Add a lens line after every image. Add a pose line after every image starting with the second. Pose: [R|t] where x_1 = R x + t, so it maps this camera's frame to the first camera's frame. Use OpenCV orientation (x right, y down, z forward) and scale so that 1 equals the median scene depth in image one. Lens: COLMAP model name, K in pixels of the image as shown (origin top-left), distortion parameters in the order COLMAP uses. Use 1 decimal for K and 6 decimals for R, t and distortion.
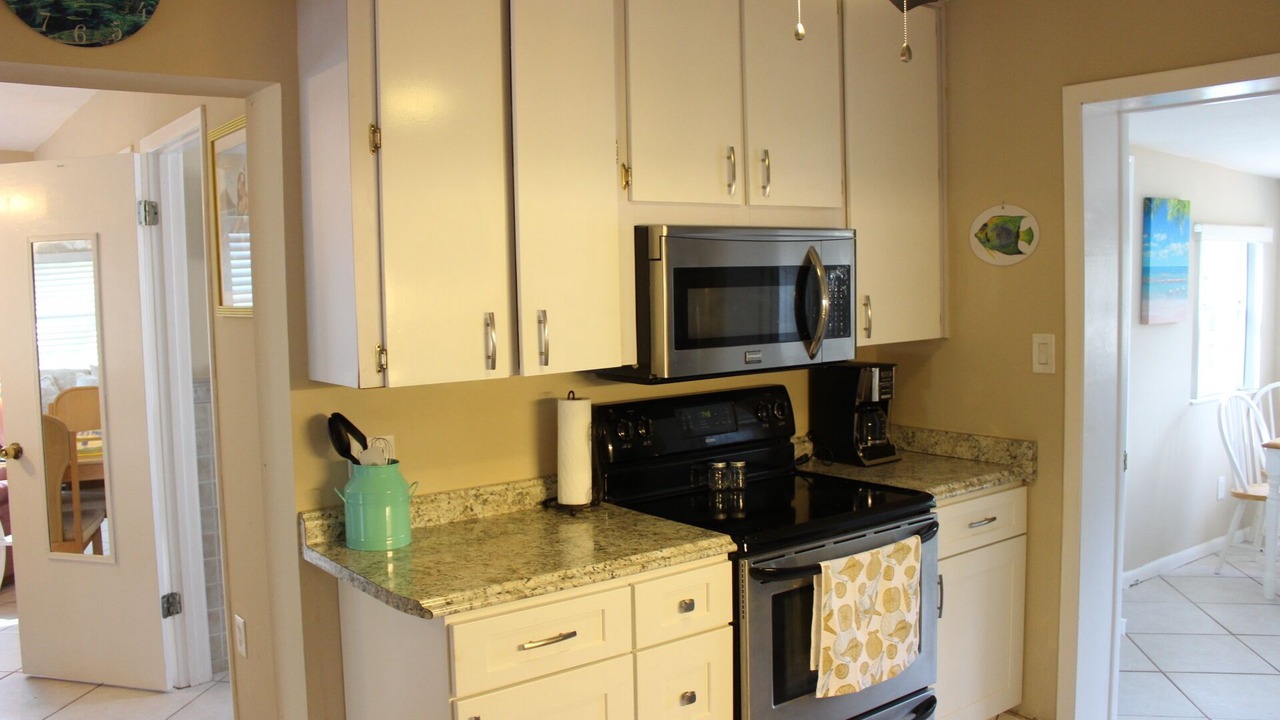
lens RADIAL K [[1071.3, 0, 640.0], [0, 1071.3, 360.0], [0, 0, 1]] dist [-0.098829, 0.004506]
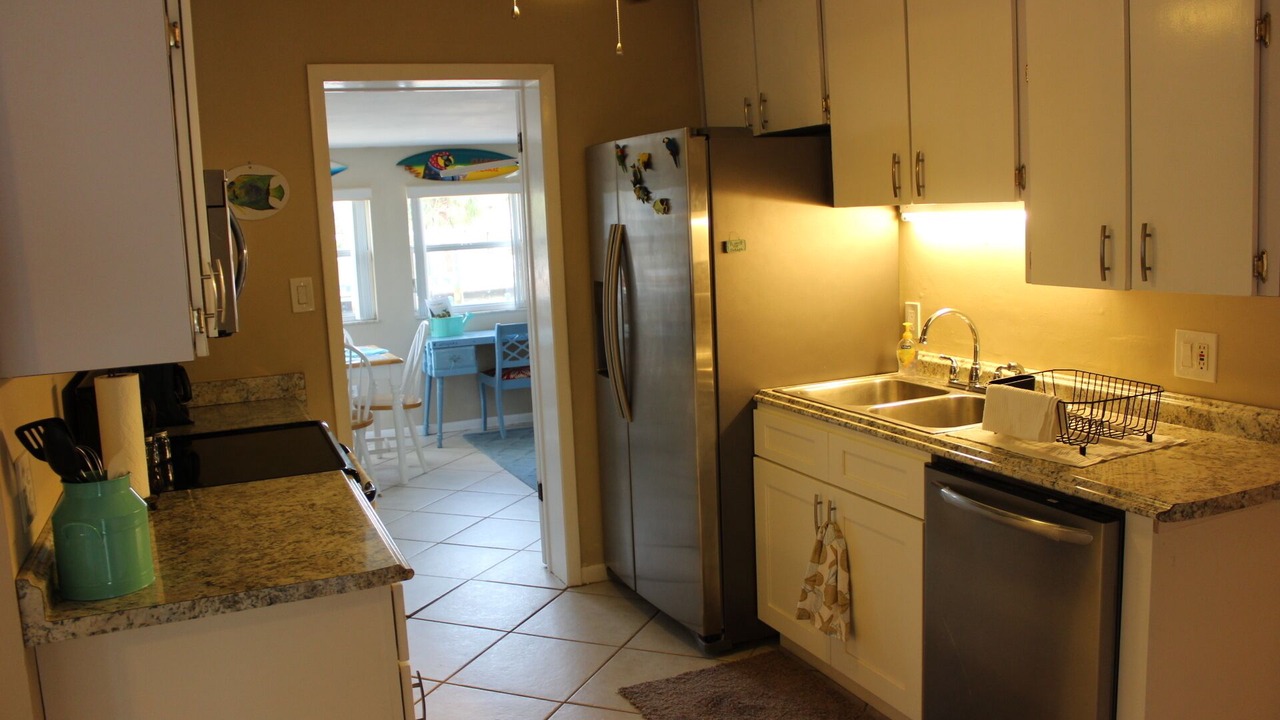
lens RADIAL K [[1071.3, 0, 640.0], [0, 1071.3, 360.0], [0, 0, 1]] dist [-0.098829, 0.004506]
pose [[0.248432, -0.127544, 0.960216, -0.643003], [0.118257, 0.987872, 0.100622, -0.008462], [-0.961404, 0.088554, 0.260502, 0.347177]]
